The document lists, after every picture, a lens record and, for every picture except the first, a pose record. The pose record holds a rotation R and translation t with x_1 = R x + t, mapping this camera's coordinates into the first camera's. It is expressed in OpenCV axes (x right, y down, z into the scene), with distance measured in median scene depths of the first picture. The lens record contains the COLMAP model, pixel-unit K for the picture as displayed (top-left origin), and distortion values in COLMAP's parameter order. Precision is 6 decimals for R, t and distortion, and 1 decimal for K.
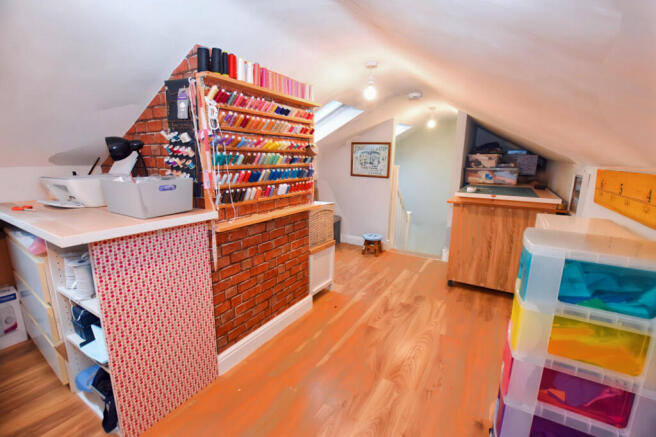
lens RADIAL K [[297.0, 0, 328.0], [0, 297.0, 218.5], [0, 0, 1]] dist [-0.026655, -0.000033]
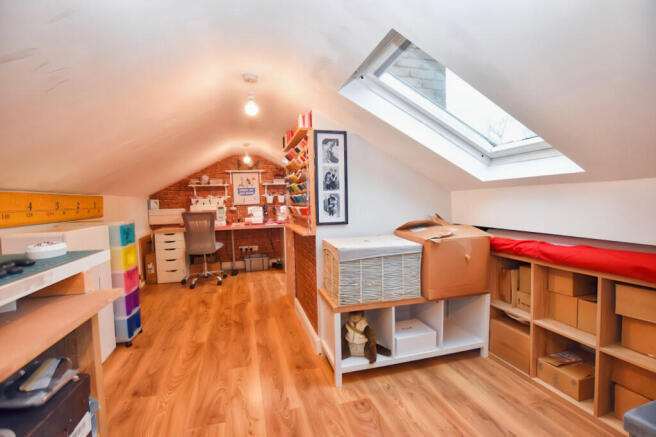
lens RADIAL K [[297.0, 0, 328.0], [0, 297.0, 218.5], [0, 0, 1]] dist [-0.026655, -0.000033]
pose [[-0.686379, 0.040953, -0.726090, 0.504061], [-0.136217, 0.973503, 0.183675, -0.233919], [0.714373, 0.224977, -0.662614, 1.429452]]
